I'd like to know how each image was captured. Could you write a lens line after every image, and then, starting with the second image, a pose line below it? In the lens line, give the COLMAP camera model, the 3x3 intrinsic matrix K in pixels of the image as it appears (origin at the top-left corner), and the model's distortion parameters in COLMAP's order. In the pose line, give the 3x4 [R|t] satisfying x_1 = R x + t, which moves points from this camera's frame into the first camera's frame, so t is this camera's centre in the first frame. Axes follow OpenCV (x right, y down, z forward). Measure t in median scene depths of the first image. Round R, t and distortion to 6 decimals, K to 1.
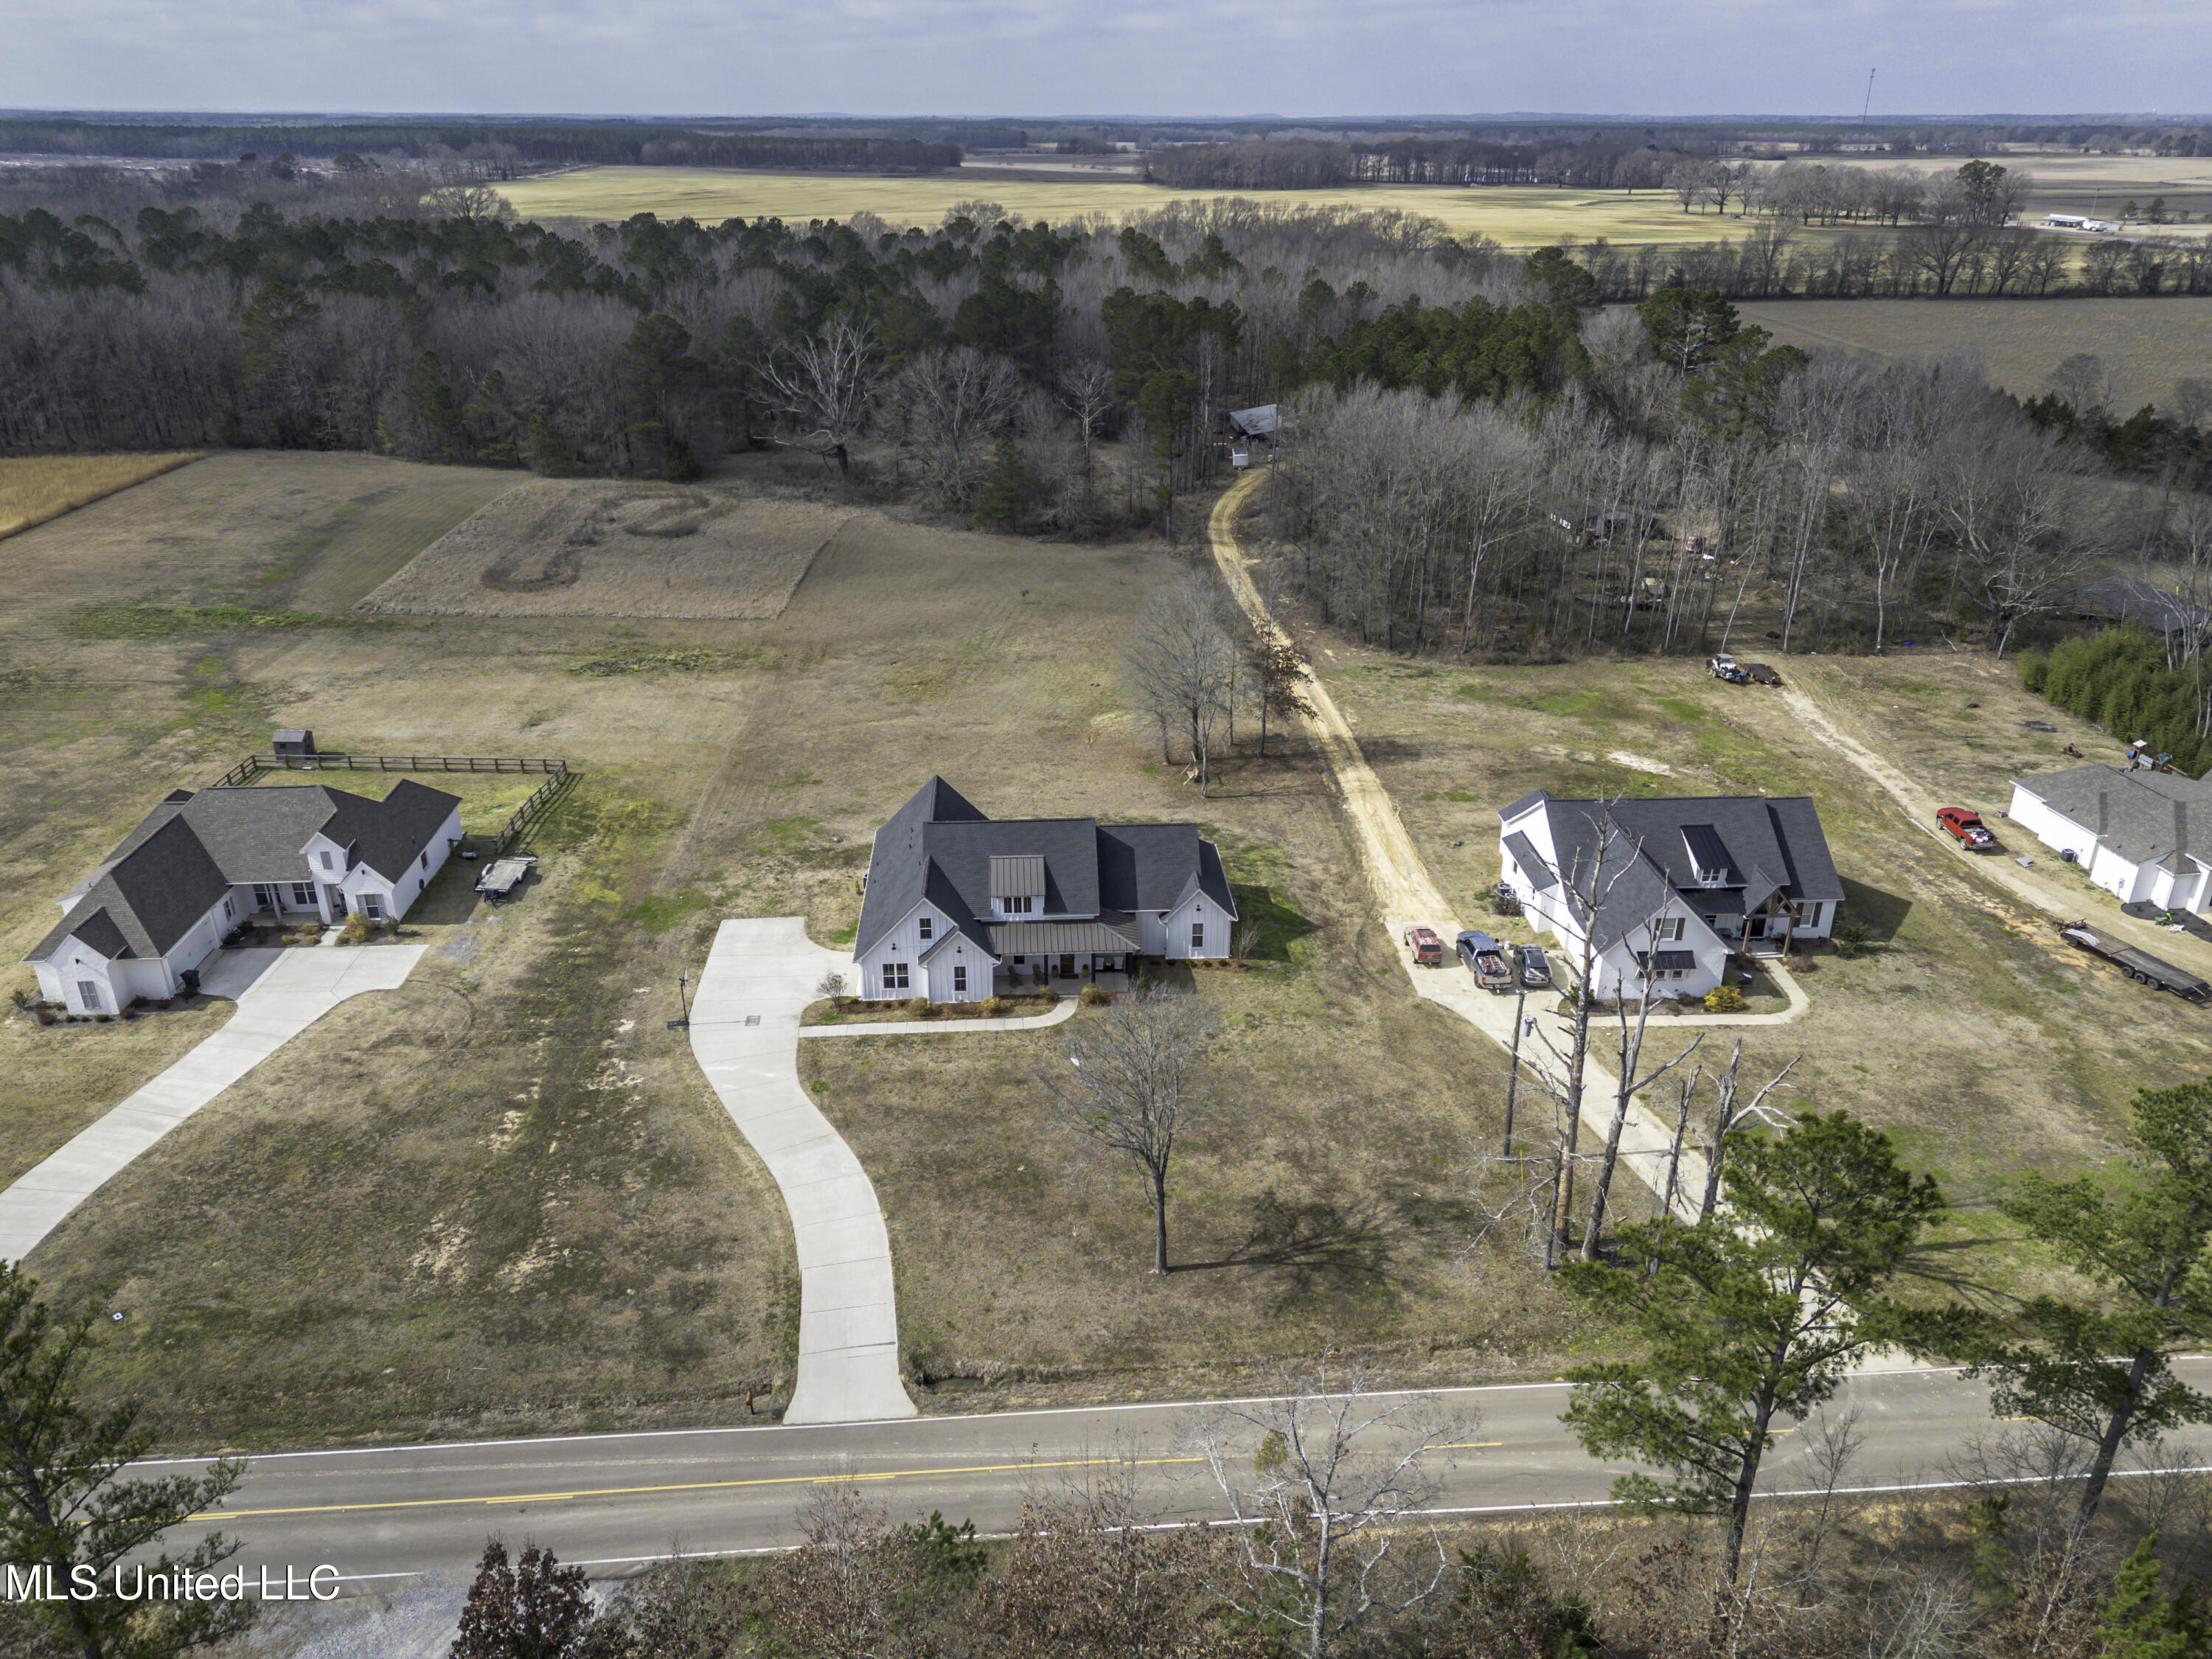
lens RADIAL K [[1559.4, 0, 1107.7], [0, 1559.4, 807.6], [0, 0, 1]] dist [0.070320, -0.059945]
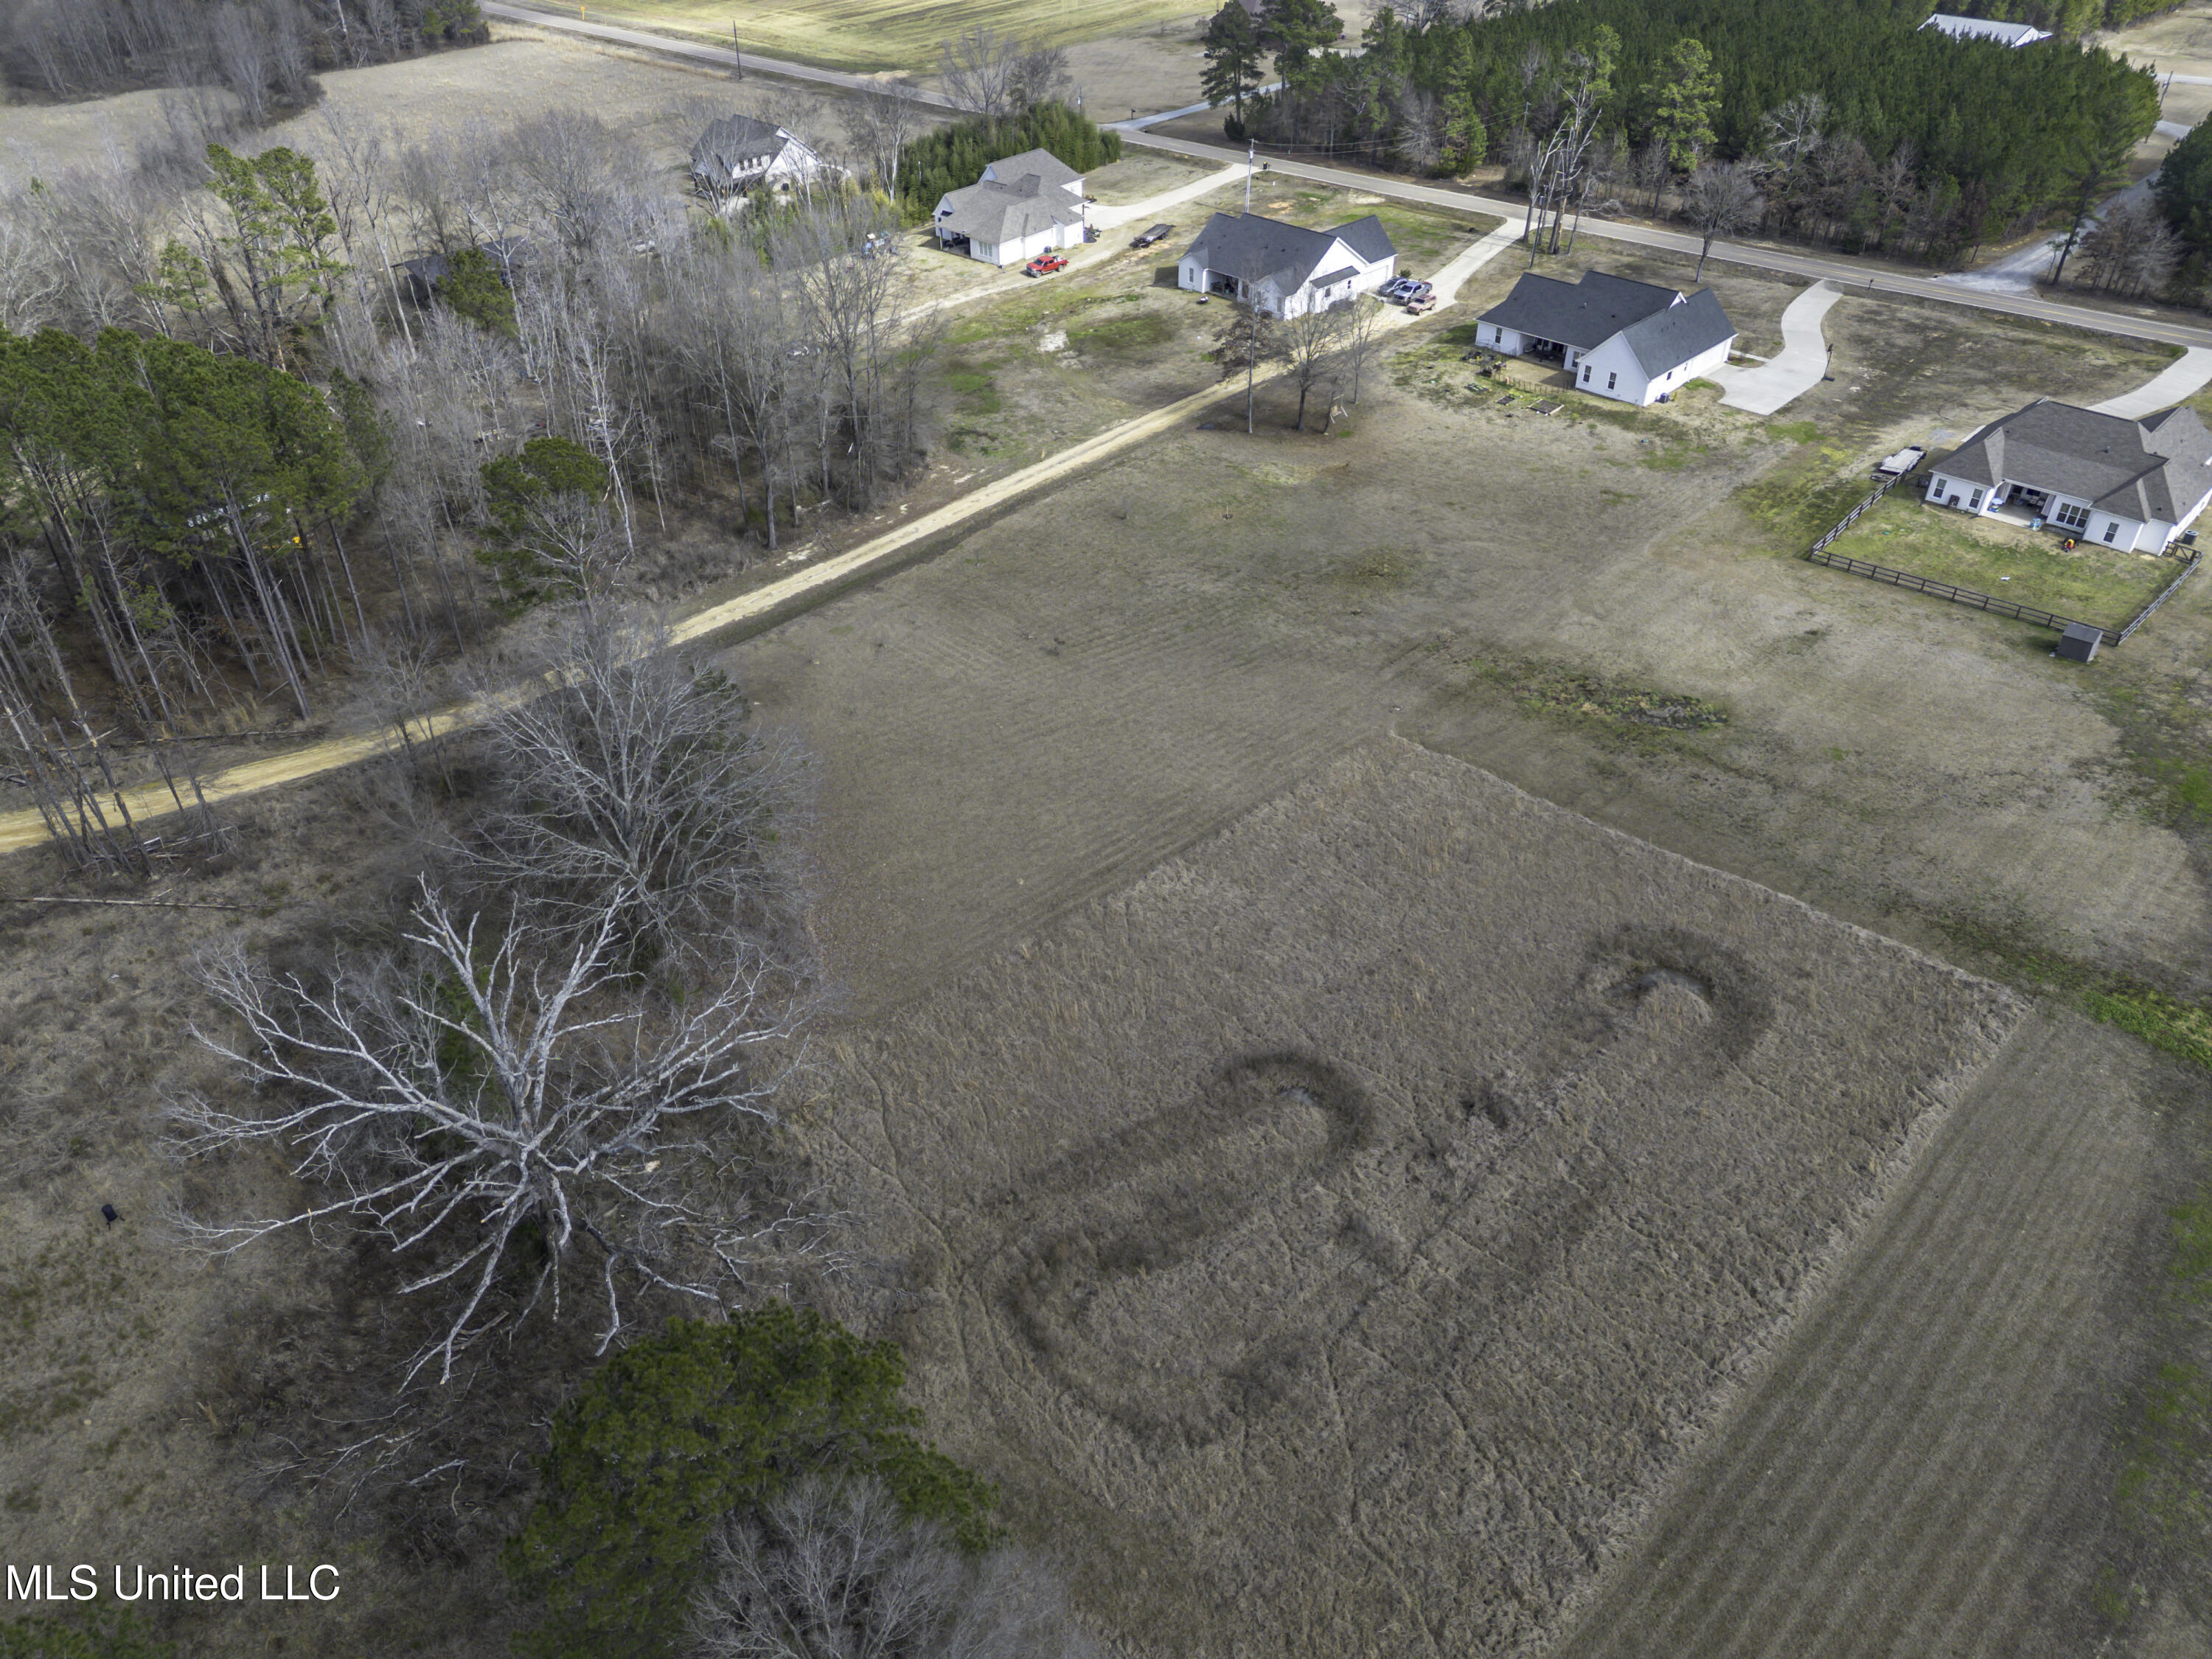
lens RADIAL K [[1552.1, 0, 1106.0], [0, 1552.1, 829.5], [0, 0, 1]] dist [0.065467, -0.053396]
pose [[-0.675226, -0.445257, 0.588061, -0.918489], [0.292136, 0.570625, 0.767492, -1.099389], [-0.677294, 0.690024, -0.255226, 2.164471]]
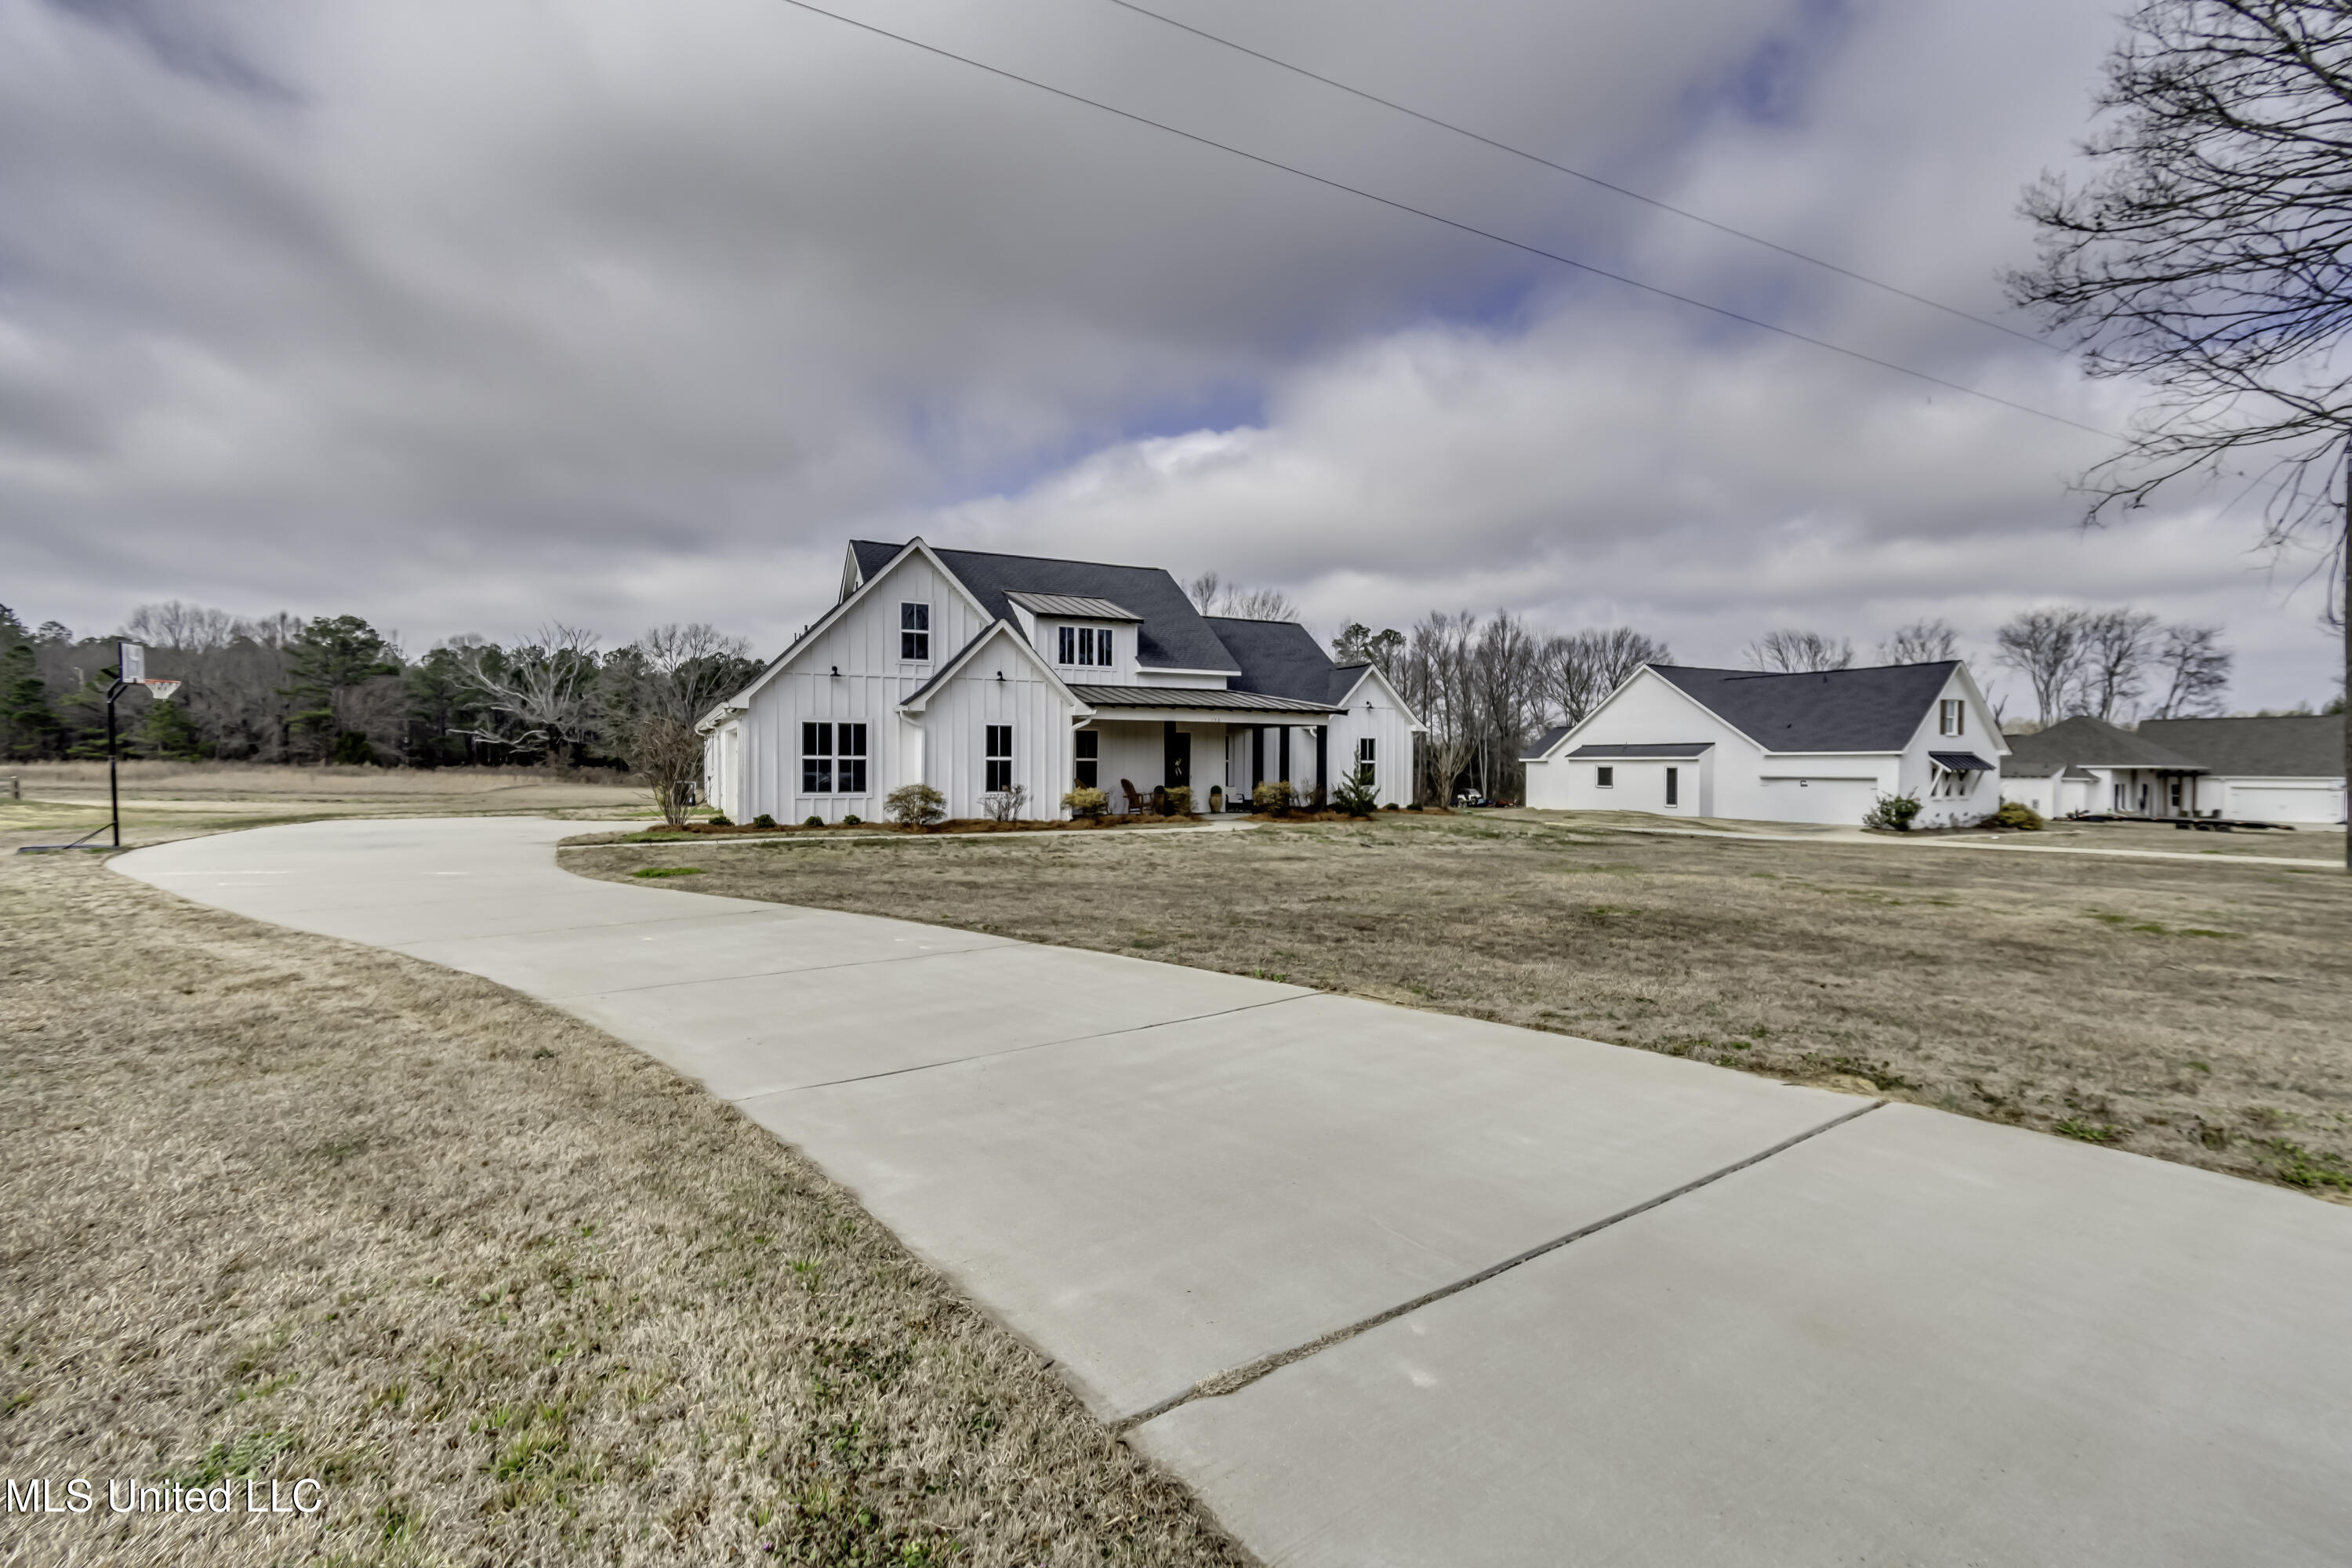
lens RADIAL K [[1036.2, 0, 1176.0], [0, 1036.2, 784.0], [0, 0, 1]] dist [-0.000635, -0.000510]
pose [[0.920662, -0.006494, 0.390306, -0.145381], [0.153888, 0.924926, -0.347606, 0.200779], [-0.358747, 0.380092, 0.852544, 0.685060]]
